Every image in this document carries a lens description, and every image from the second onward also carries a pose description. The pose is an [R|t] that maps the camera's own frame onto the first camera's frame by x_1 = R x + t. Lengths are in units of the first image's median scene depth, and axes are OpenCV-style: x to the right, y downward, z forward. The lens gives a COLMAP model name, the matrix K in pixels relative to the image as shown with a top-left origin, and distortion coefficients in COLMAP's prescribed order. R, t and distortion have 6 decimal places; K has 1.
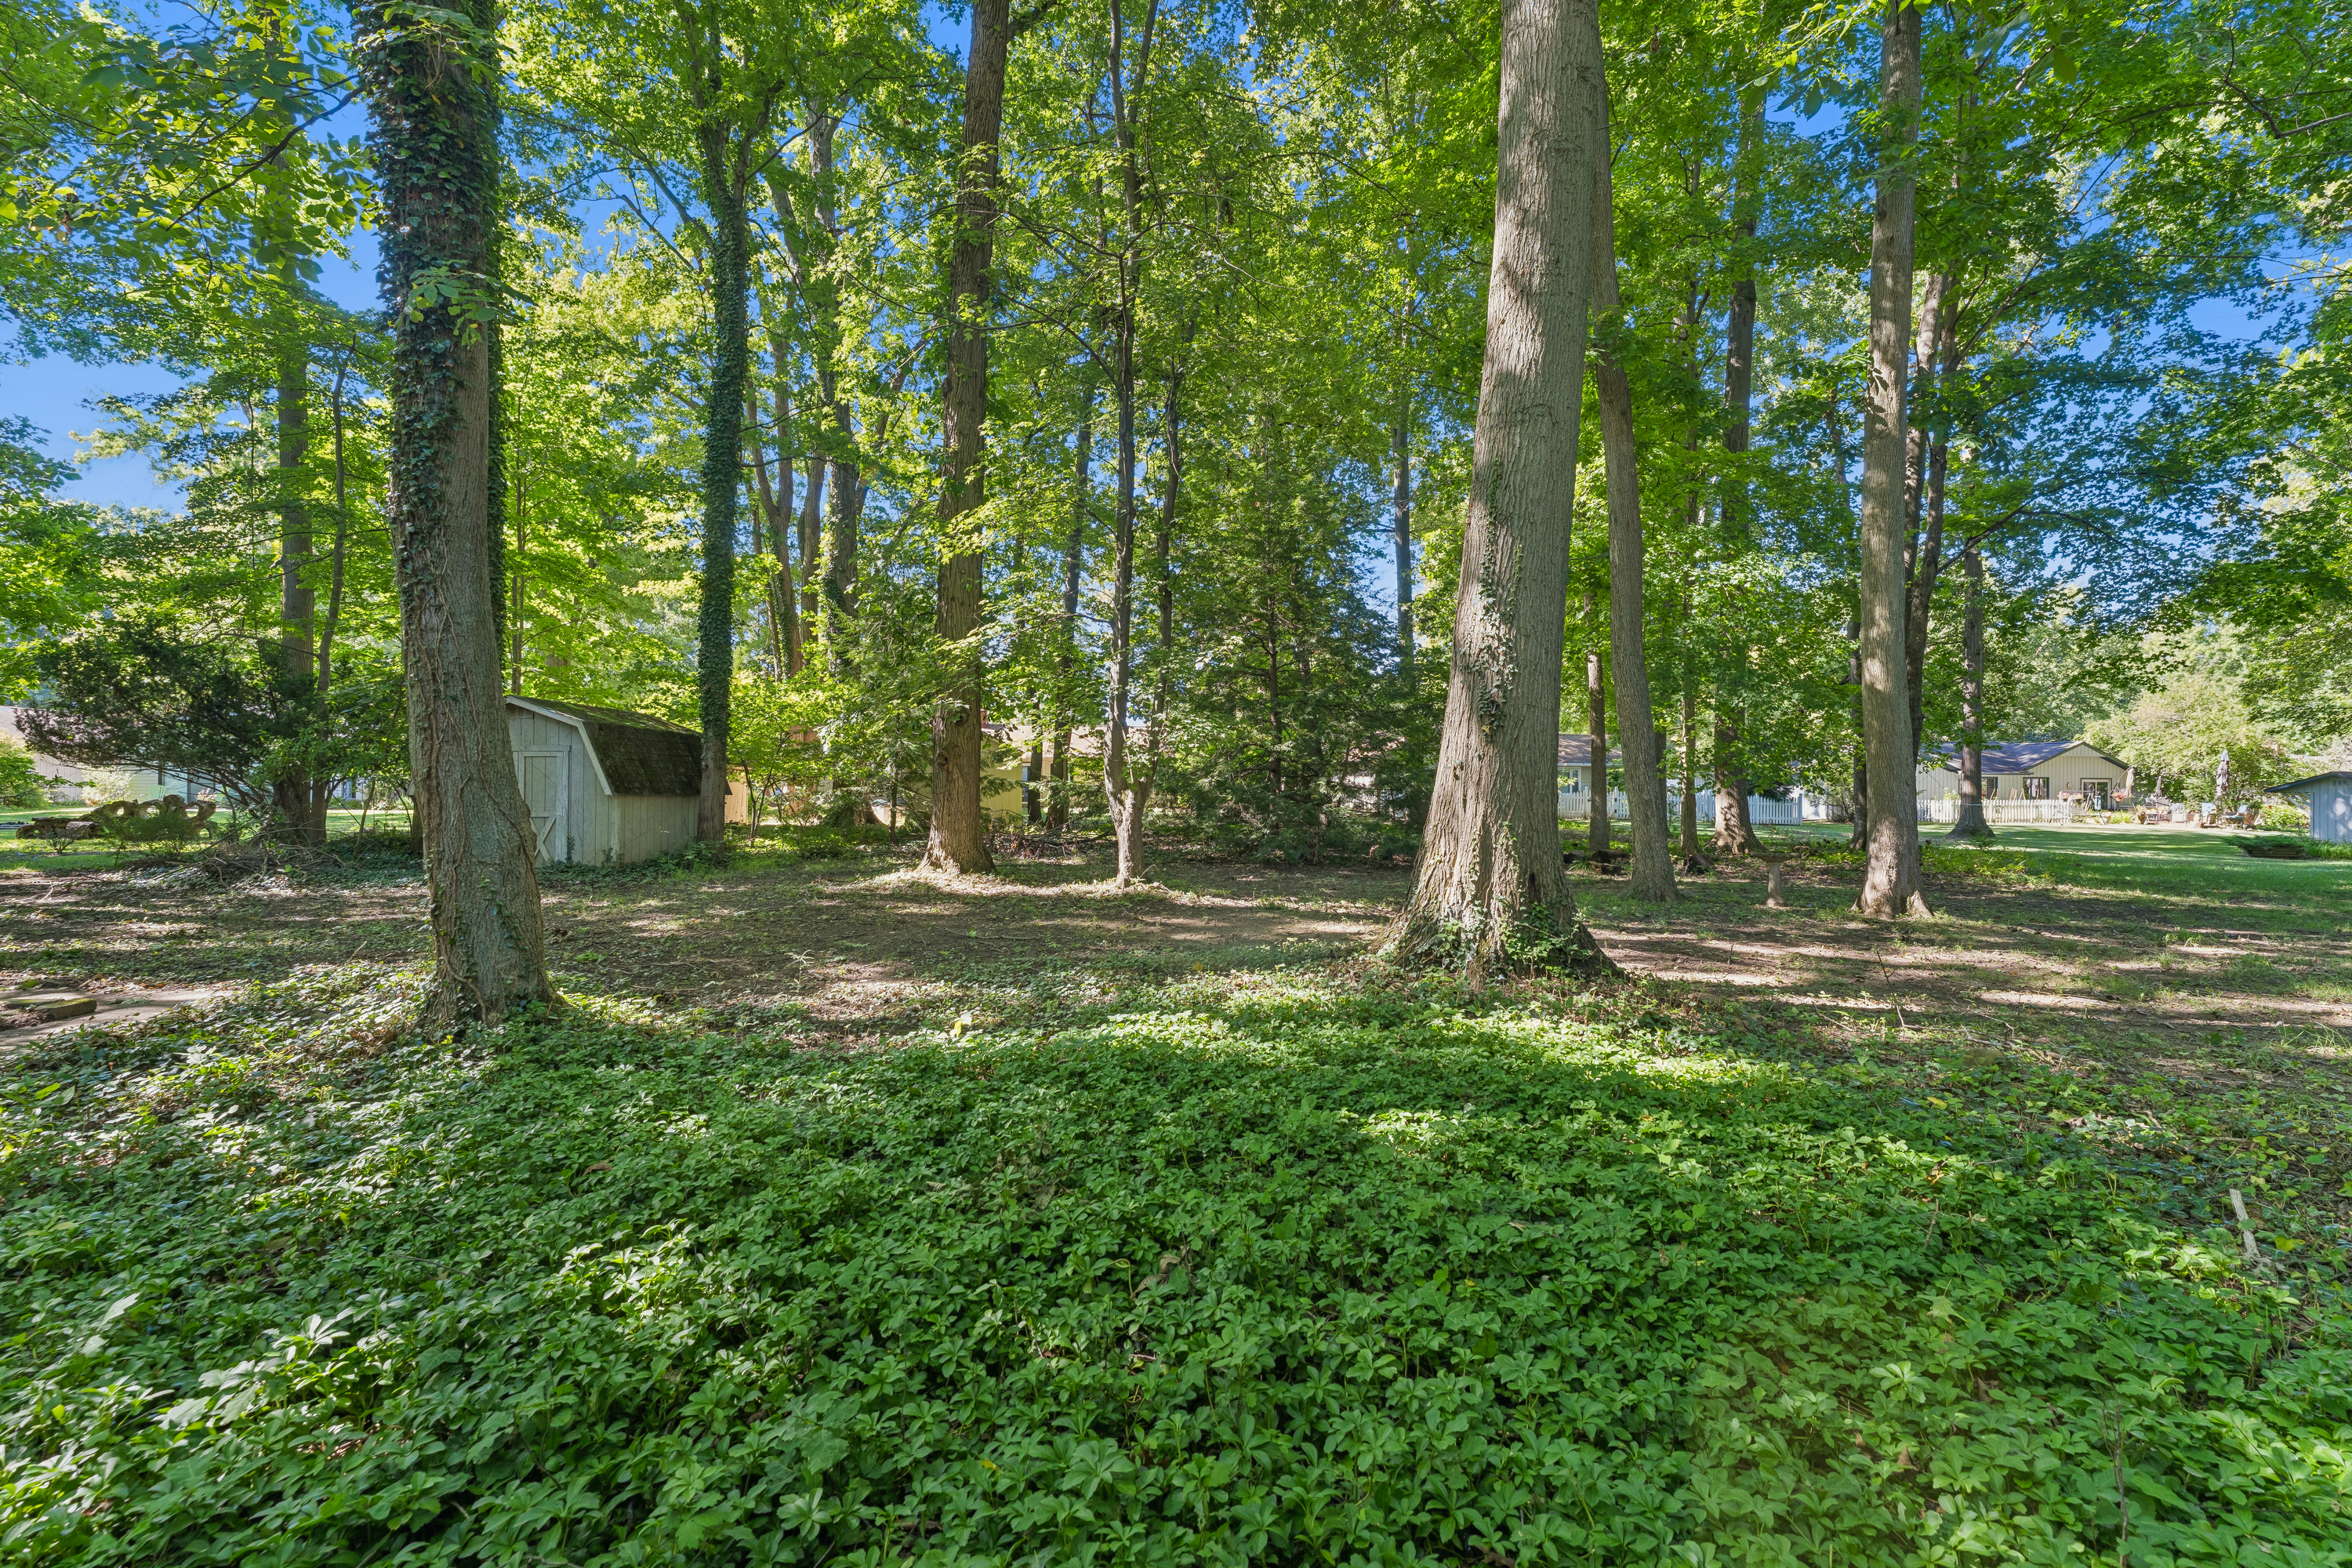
lens RADIAL K [[984.1, 0, 1176.0], [0, 984.1, 784.0], [0, 0, 1]] dist [0.000068, 0.000010]
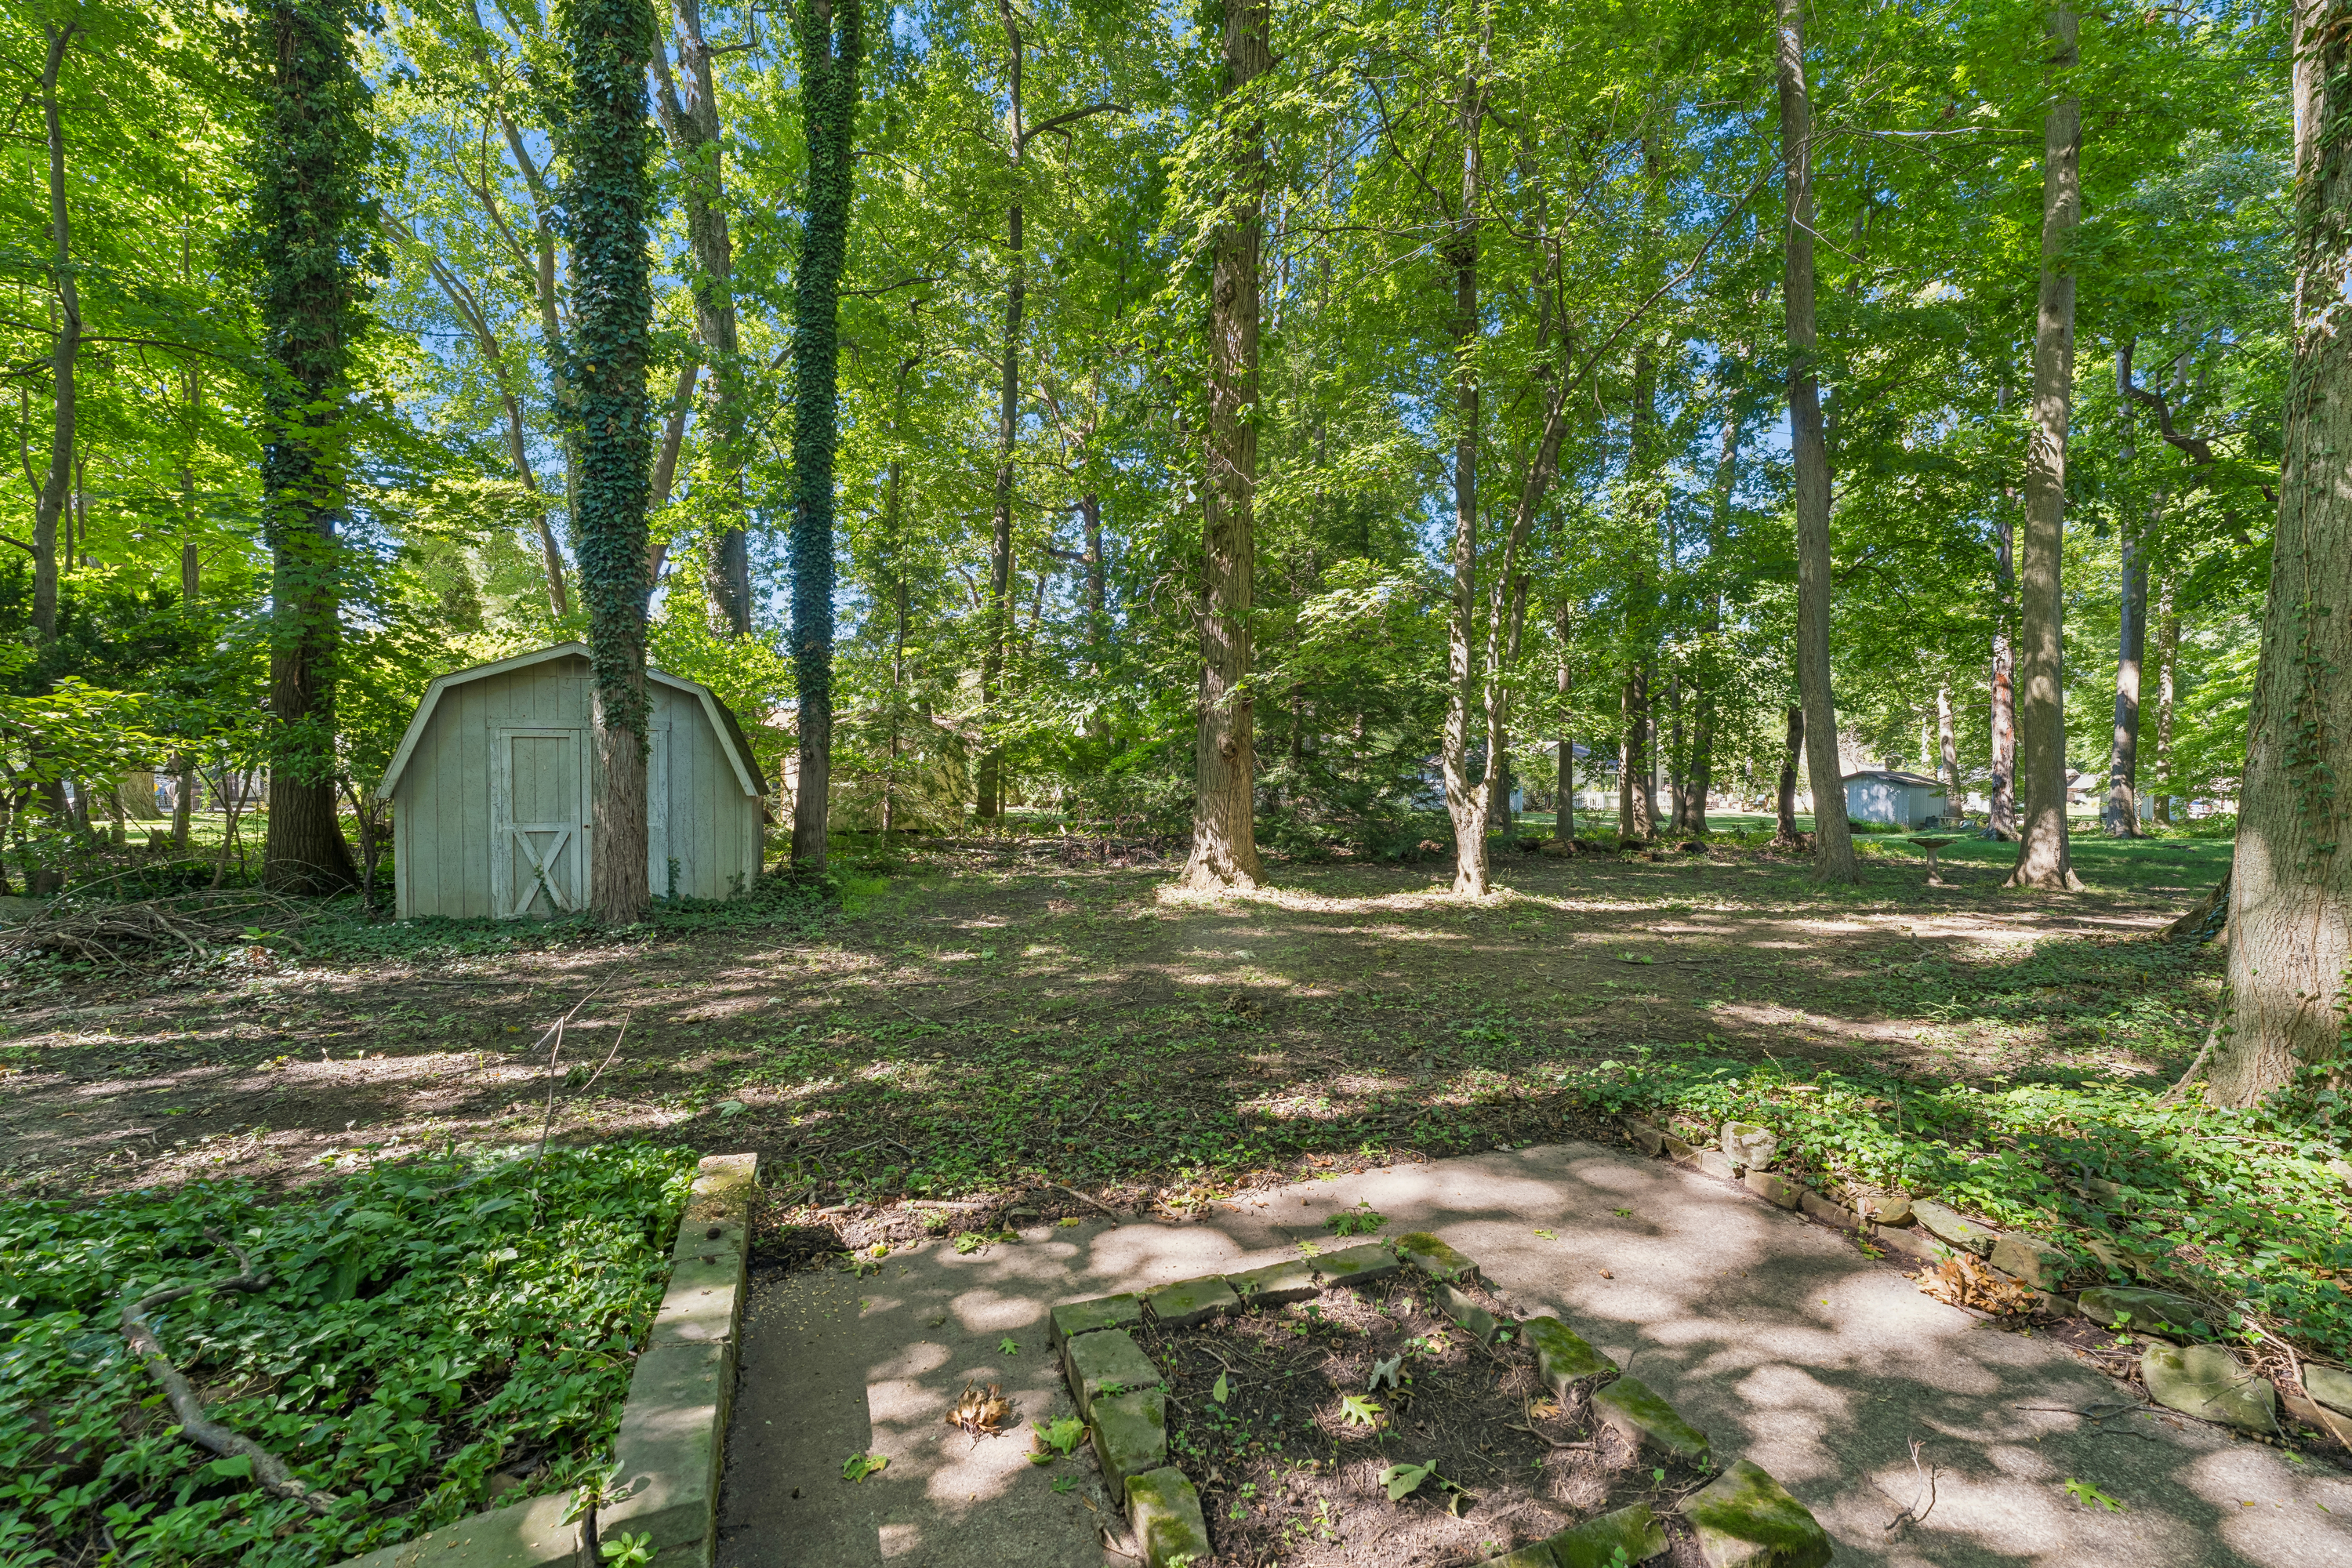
lens RADIAL K [[984.1, 0, 1176.0], [0, 984.1, 784.0], [0, 0, 1]] dist [0.000068, 0.000010]
pose [[0.911391, -0.001227, 0.411540, -0.759015], [-0.004857, 0.999894, 0.013738, -0.006611], [-0.411514, -0.014520, 0.911288, 0.331163]]
